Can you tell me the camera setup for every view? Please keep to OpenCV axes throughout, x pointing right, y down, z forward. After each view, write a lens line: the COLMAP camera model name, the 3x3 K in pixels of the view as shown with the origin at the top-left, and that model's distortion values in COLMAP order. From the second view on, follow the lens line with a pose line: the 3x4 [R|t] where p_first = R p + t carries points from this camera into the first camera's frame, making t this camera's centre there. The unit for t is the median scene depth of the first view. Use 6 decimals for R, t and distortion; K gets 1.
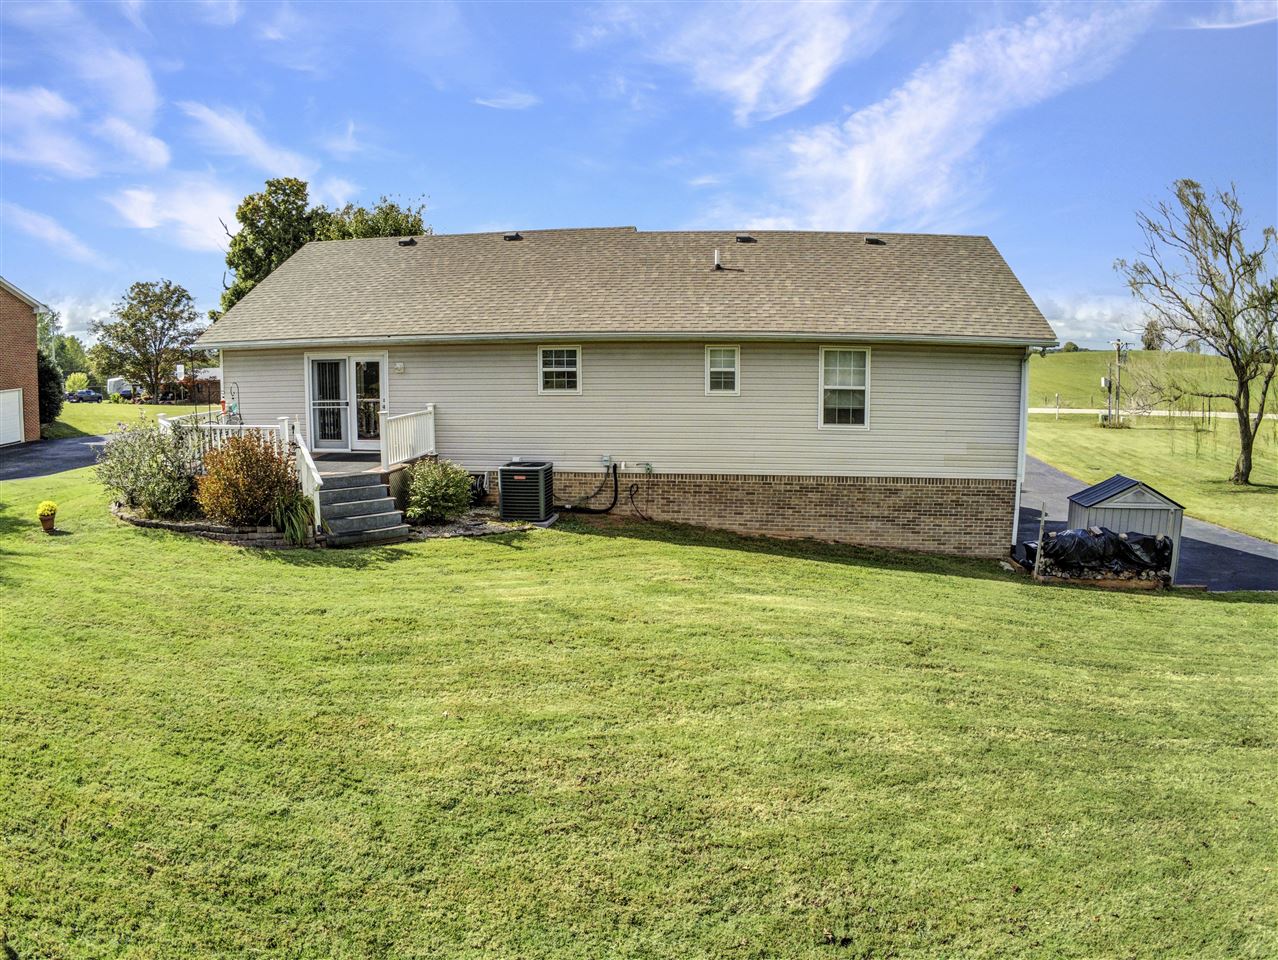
lens RADIAL K [[873.1, 0, 636.5], [0, 873.1, 479.7], [0, 0, 1]] dist [-0.265471, 0.046162]
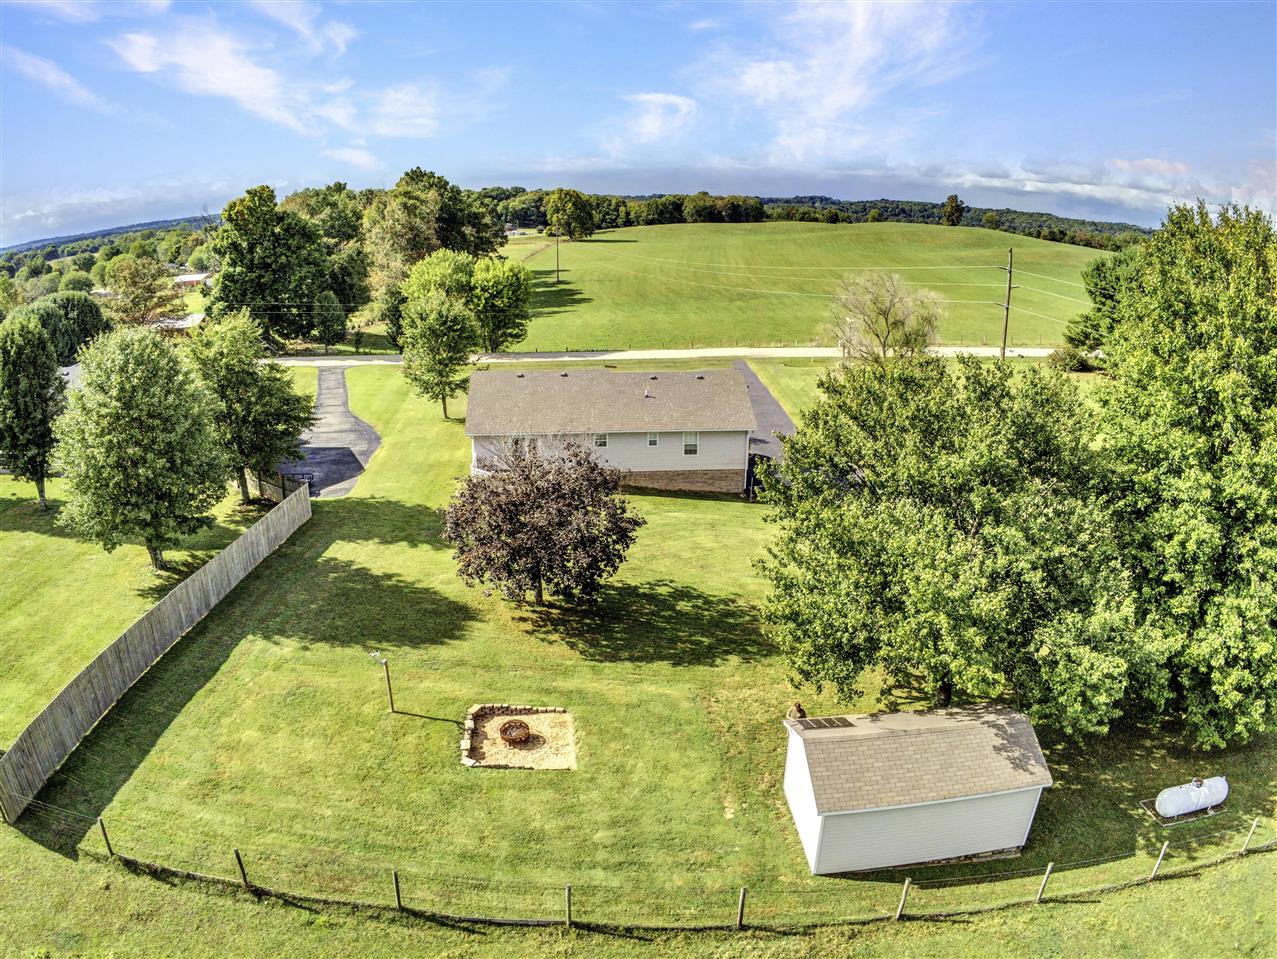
lens RADIAL K [[856.1, 0, 637.3], [0, 856.1, 479.7], [0, 0, 1]] dist [-0.219307, -0.000023]
pose [[0.977335, -0.066544, 0.200970, -0.586648], [0.030774, 0.983887, 0.176123, -0.526161], [-0.209452, -0.165946, 0.963635, -2.003403]]
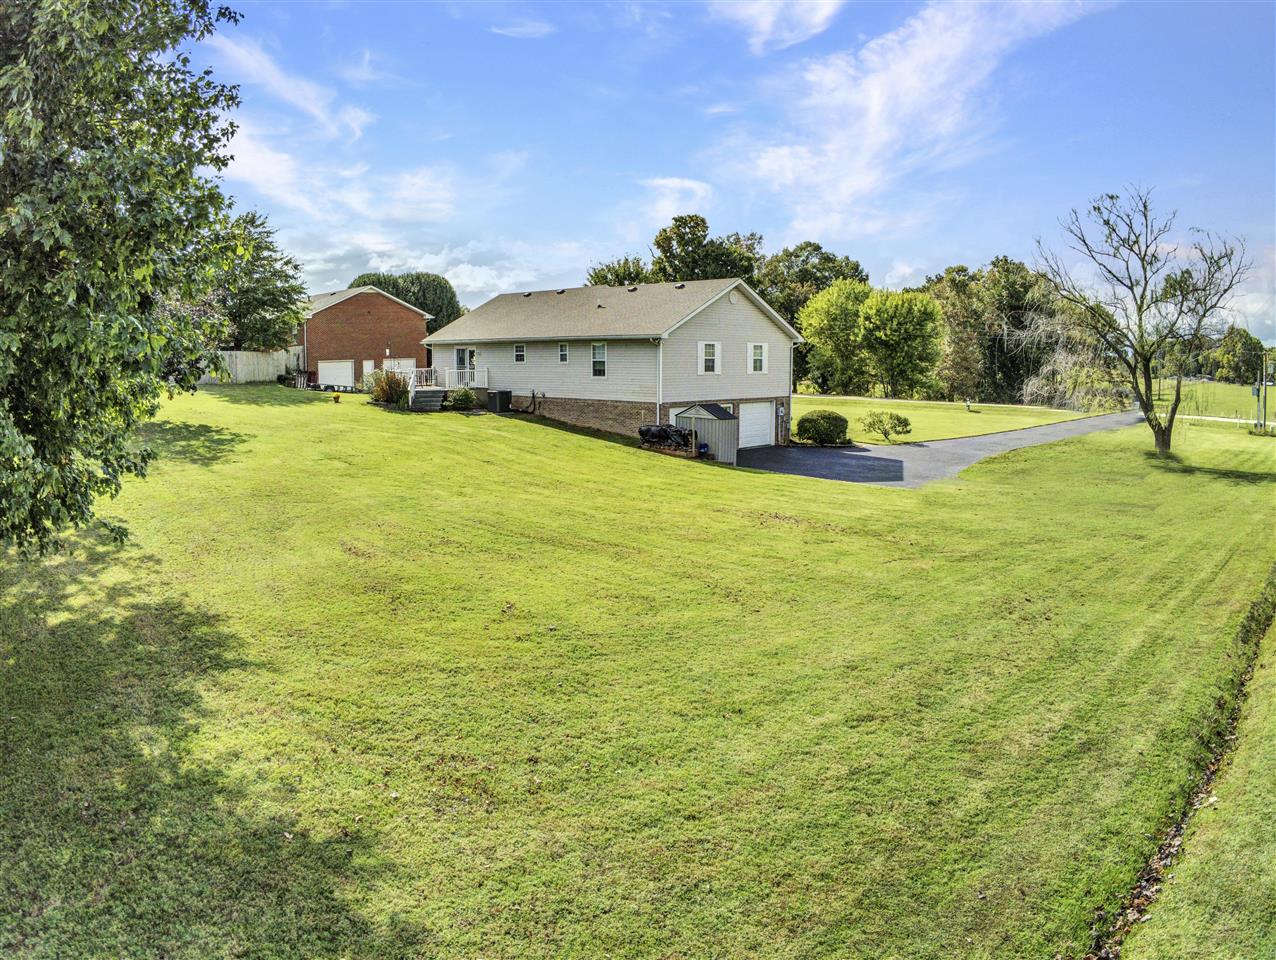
lens RADIAL K [[867.3, 0, 640.3], [0, 867.3, 482.5], [0, 0, 1]] dist [-0.261589, 0.043341]
pose [[0.805739, 0.089908, -0.585407, 1.629395], [-0.090062, 0.995516, 0.028934, 0.133904], [0.585383, 0.029410, 0.810223, -0.743141]]
